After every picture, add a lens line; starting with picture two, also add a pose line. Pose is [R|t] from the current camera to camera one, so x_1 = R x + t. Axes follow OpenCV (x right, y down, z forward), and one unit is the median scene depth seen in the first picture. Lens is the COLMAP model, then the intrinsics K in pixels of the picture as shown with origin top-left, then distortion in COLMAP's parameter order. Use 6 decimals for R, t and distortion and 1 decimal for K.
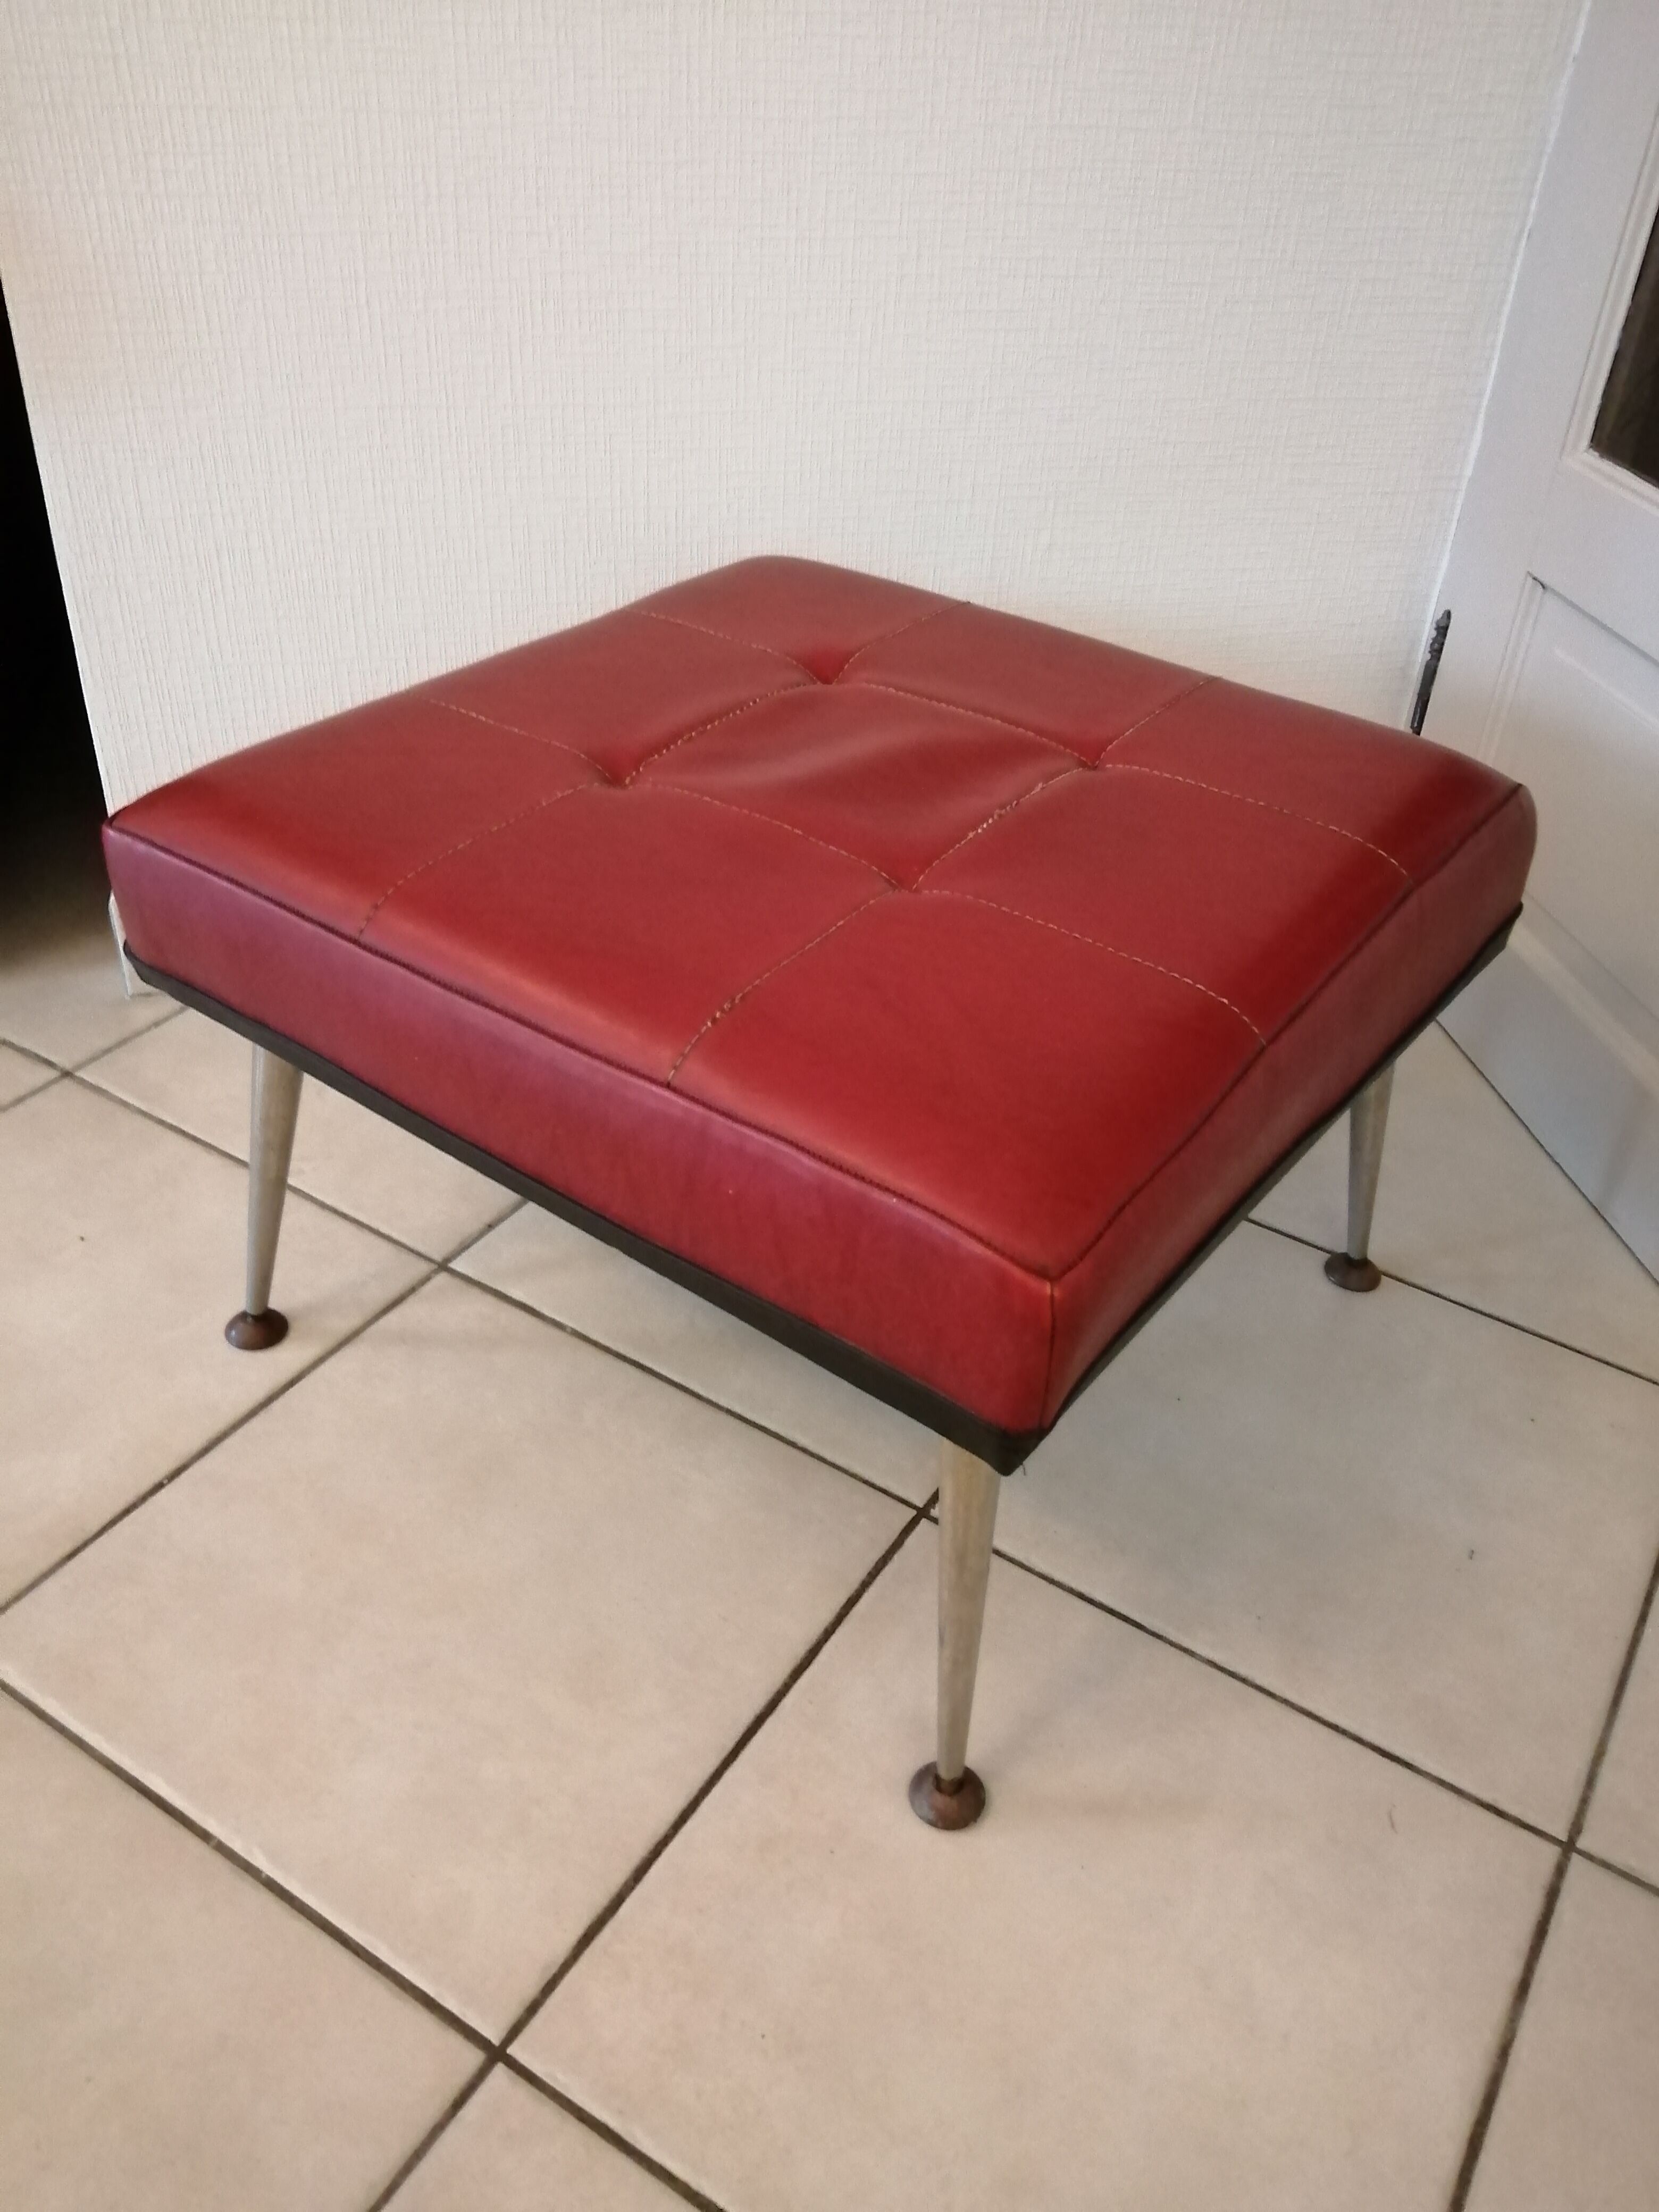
lens RADIAL K [[1757.6, 0, 829.5], [0, 1757.6, 1106.0], [0, 0, 1]] dist [0.026994, -0.068093]
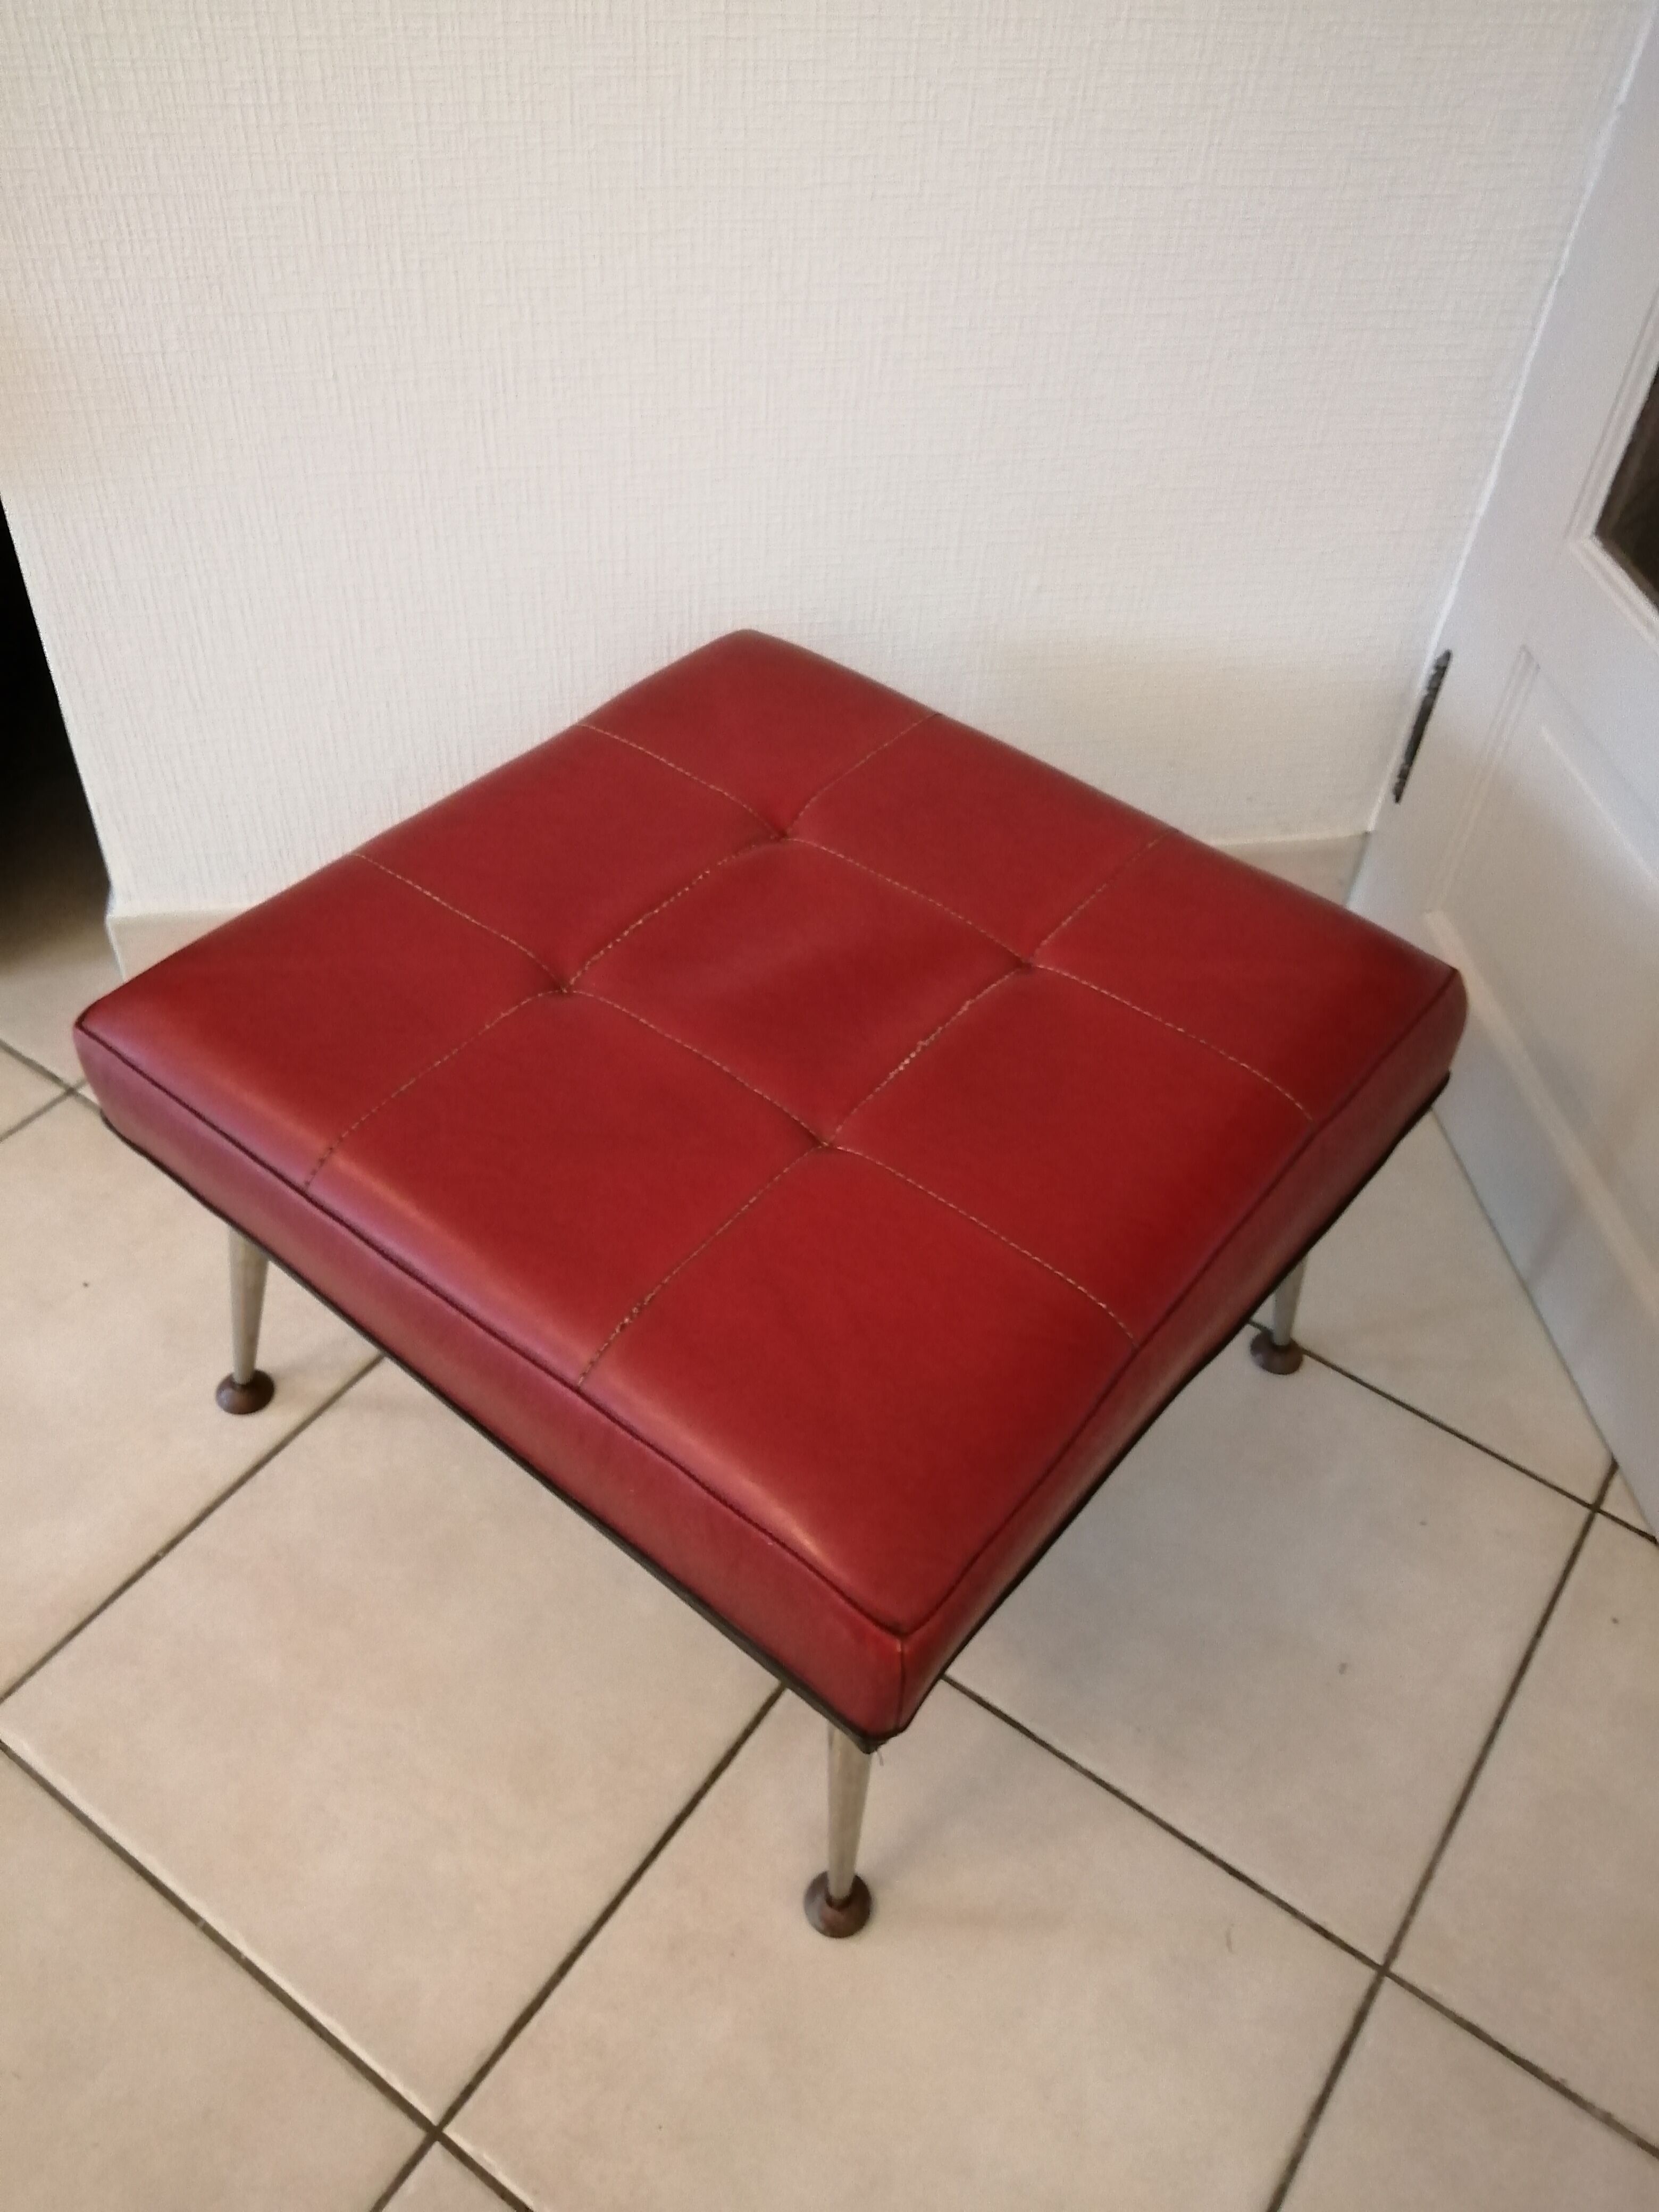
lens RADIAL K [[1774.6, 0, 829.5], [0, 1774.6, 1106.0], [0, 0, 1]] dist [0.011614, -0.051150]
pose [[0.998887, 0.038892, -0.026702, 0.063189], [-0.033642, 0.984032, 0.174781, -0.278604], [0.033073, -0.173688, 0.984245, -0.036278]]
